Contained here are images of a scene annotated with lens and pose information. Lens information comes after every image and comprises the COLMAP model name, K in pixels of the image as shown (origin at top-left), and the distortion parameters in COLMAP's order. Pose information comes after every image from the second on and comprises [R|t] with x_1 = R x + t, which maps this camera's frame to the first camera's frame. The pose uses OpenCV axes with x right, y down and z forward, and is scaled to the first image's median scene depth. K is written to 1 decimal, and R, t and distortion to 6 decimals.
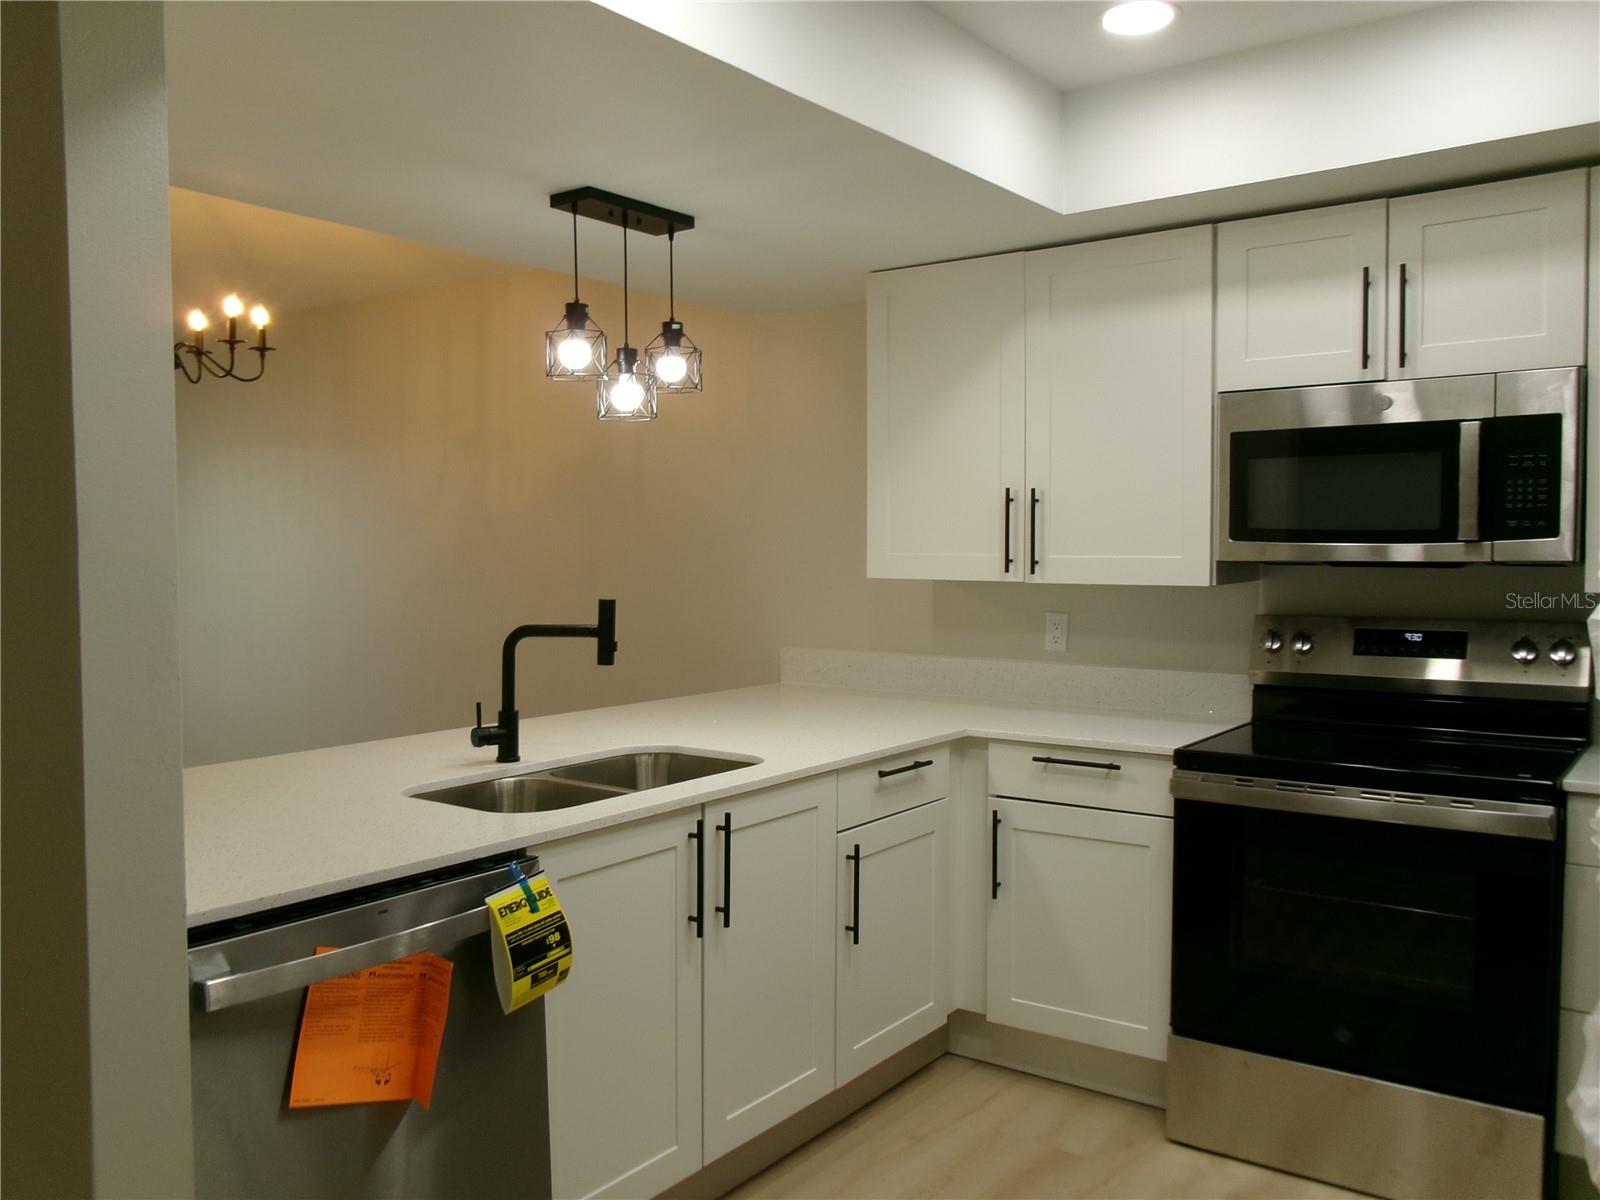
lens RADIAL K [[1315.5, 0, 800.0], [0, 1315.5, 600.0], [0, 0, 1]] dist [-0.006880, -0.000210]
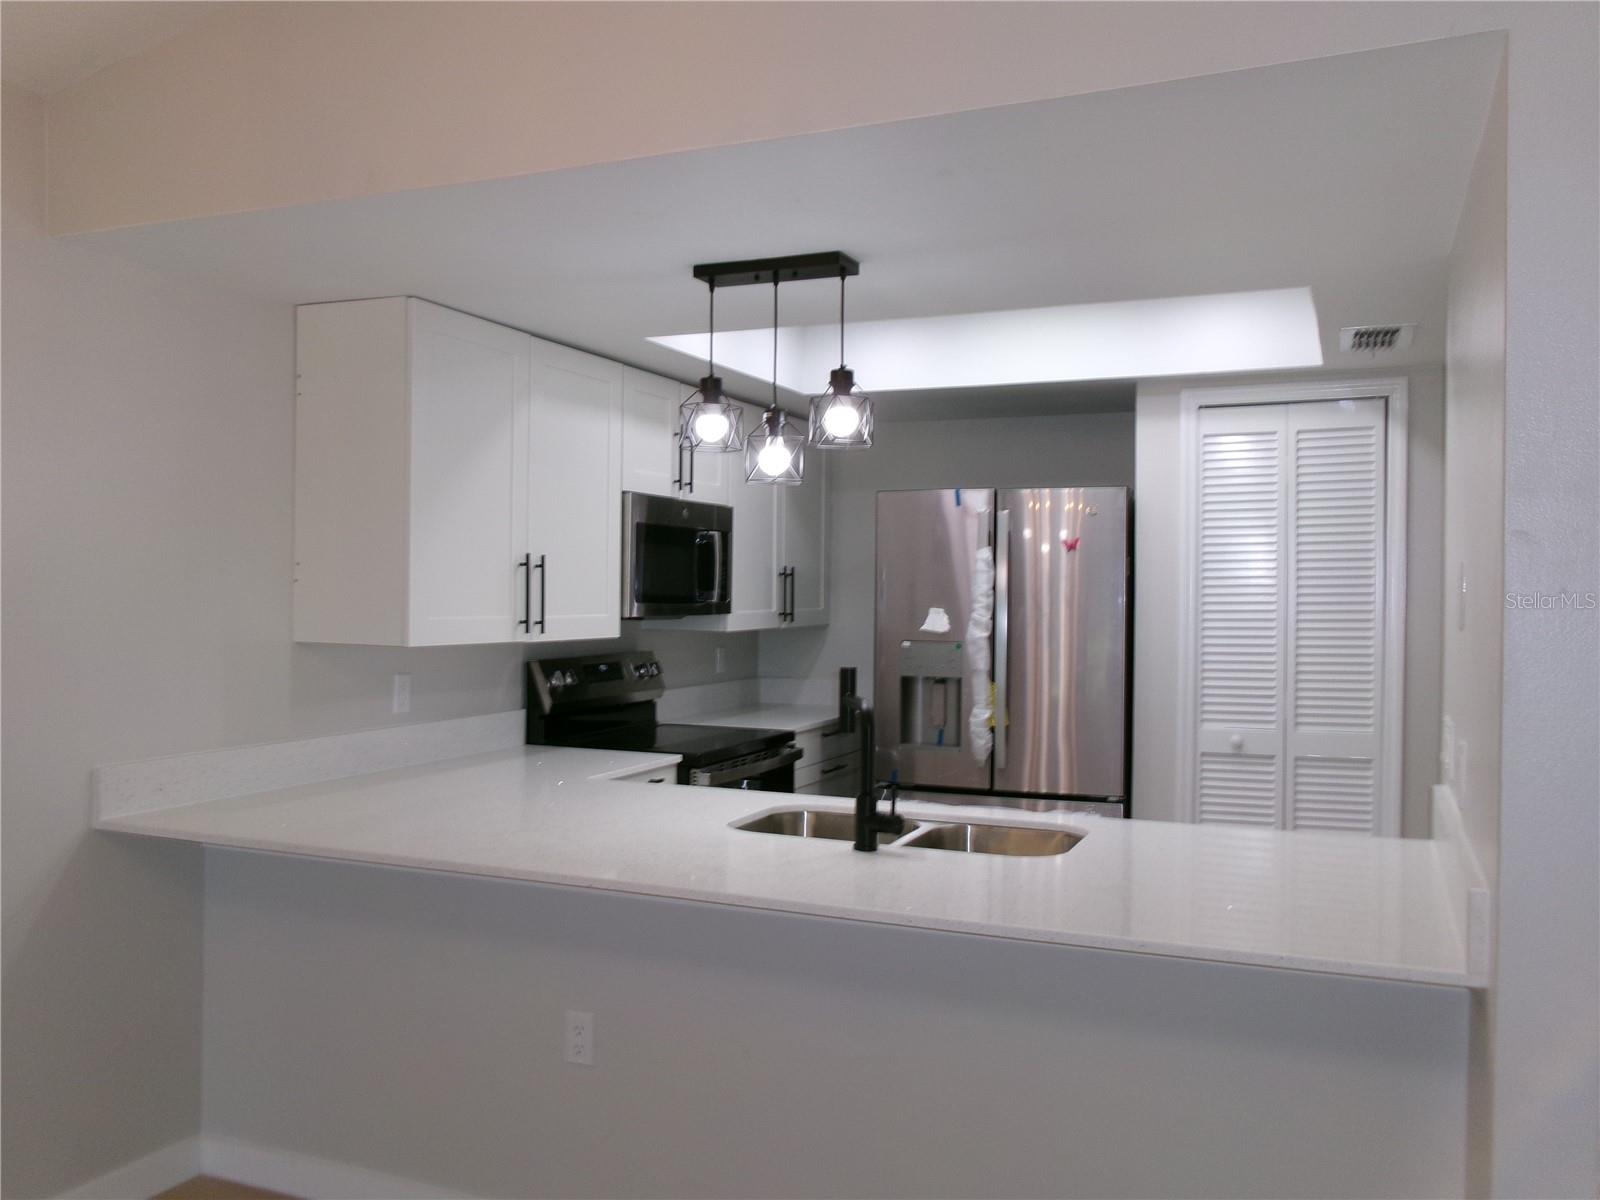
lens RADIAL K [[1298.1, 0, 800.0], [0, 1298.1, 600.0], [0, 0, 1]] dist [-0.005917, -0.003246]
pose [[-0.233964, -0.006741, 0.972222, -1.080477], [0.031394, 0.999402, 0.014484, -0.066634], [-0.971738, 0.033911, -0.233612, 1.227123]]
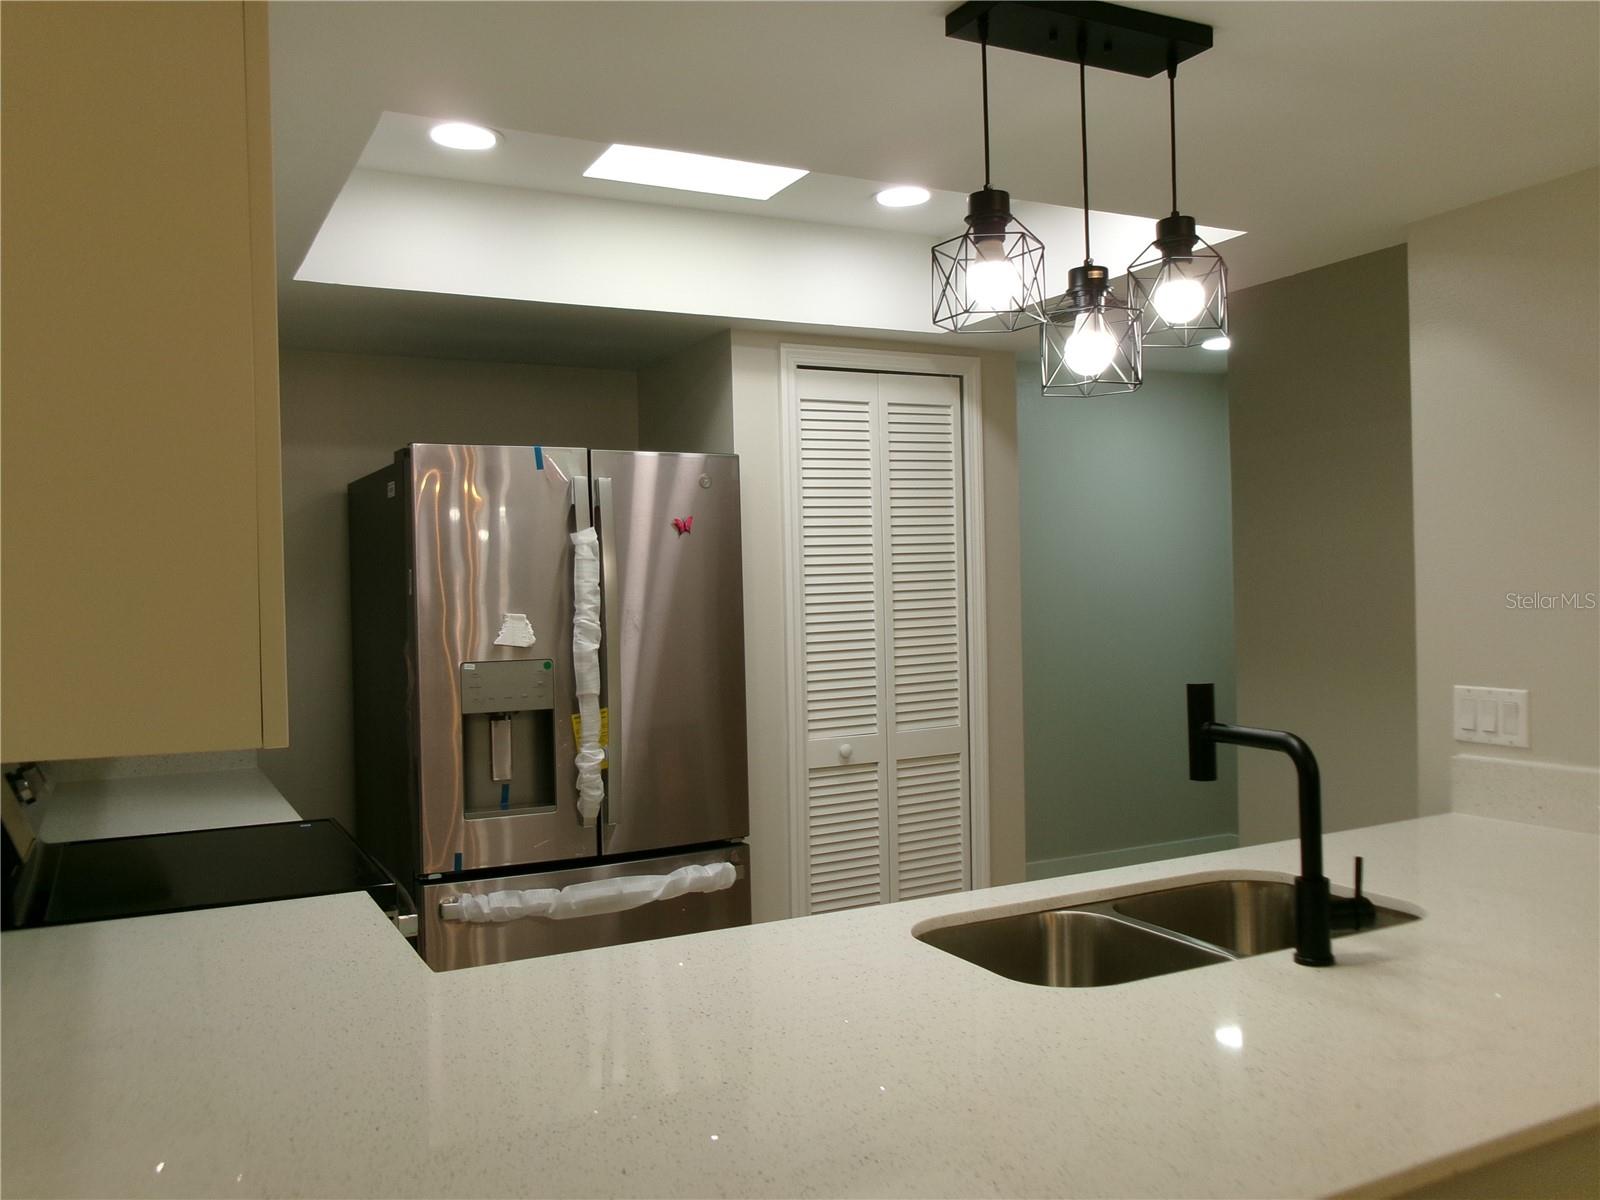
lens RADIAL K [[1316.6, 0, 803.9], [0, 1316.6, 603.0], [0, 0, 1]] dist [-0.001175, -0.009769]
pose [[-0.895224, 0.016840, 0.445297, -0.292582], [0.041090, 0.998148, 0.044859, -0.077963], [-0.443717, 0.058456, -0.894258, 1.603712]]
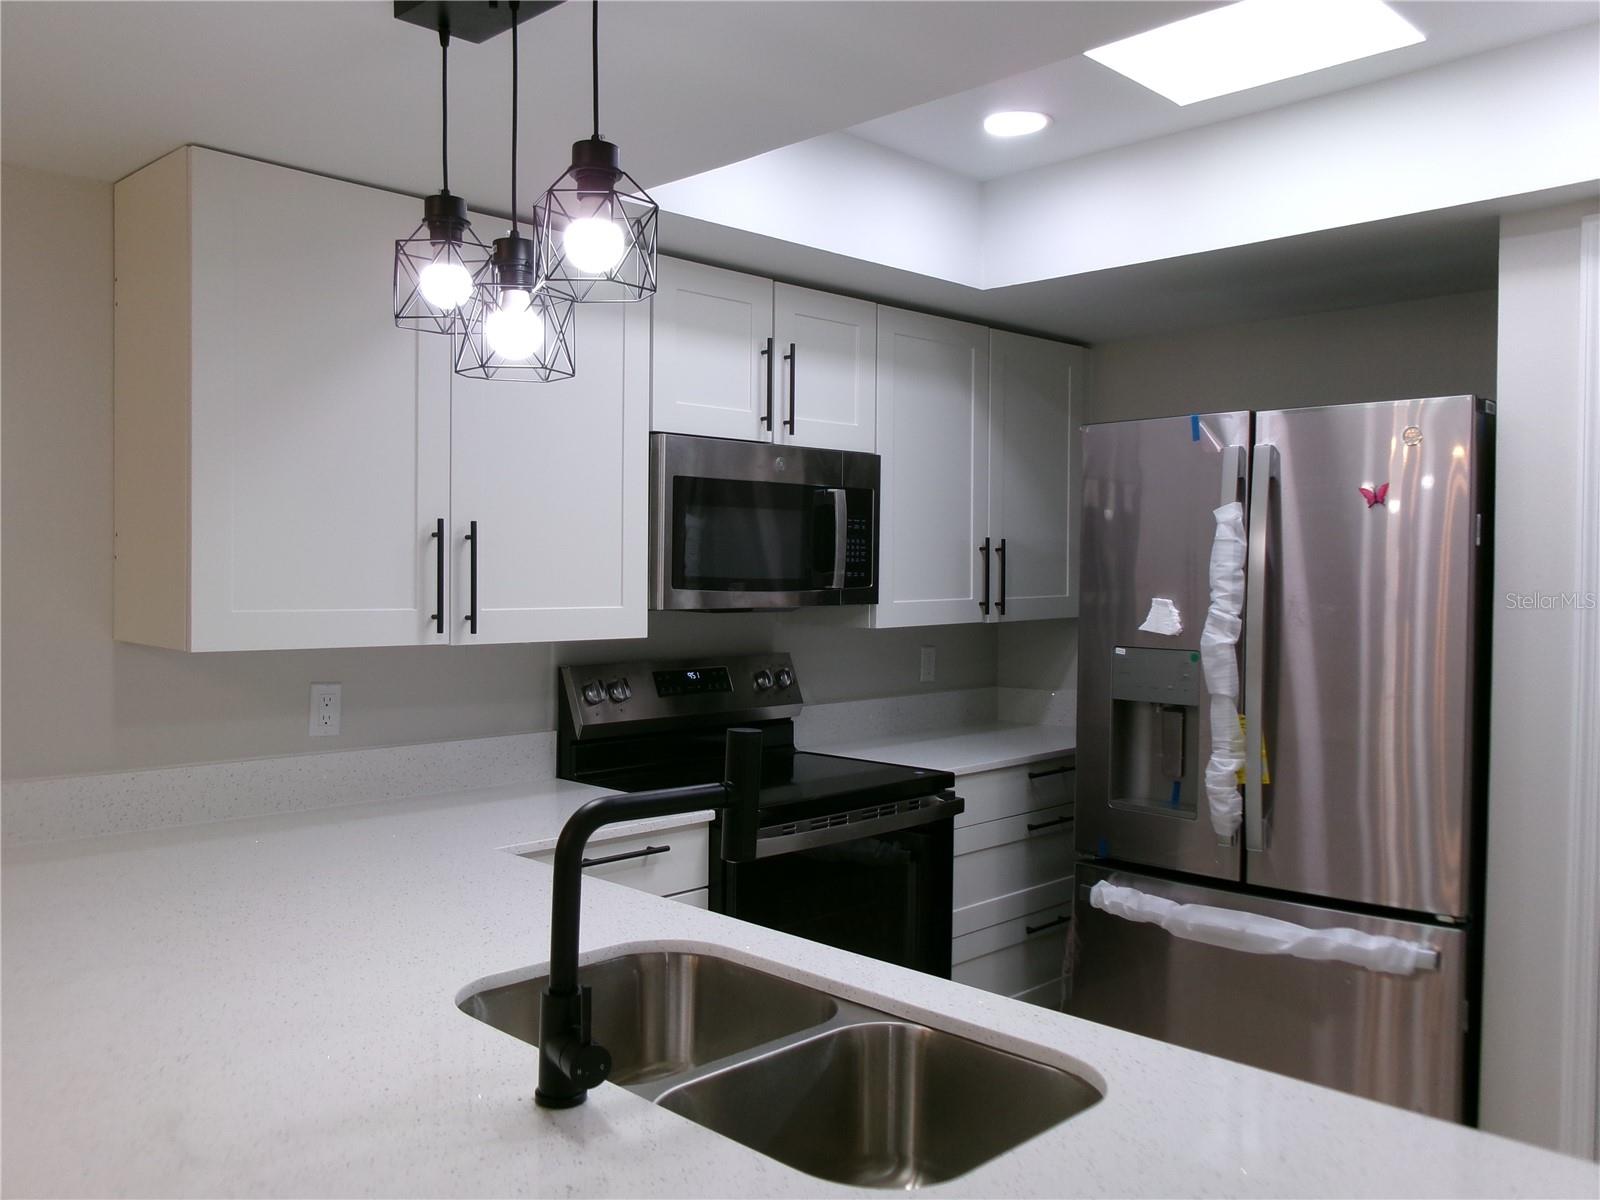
lens RADIAL K [[1308.8, 0, 800.2], [0, 1308.8, 605.8], [0, 0, 1]] dist [0.003952, 0.008661]
pose [[0.138983, -0.025856, 0.989957, -0.648932], [0.033104, 0.999222, 0.021450, -0.054088], [-0.989741, 0.029790, 0.139730, 0.829591]]
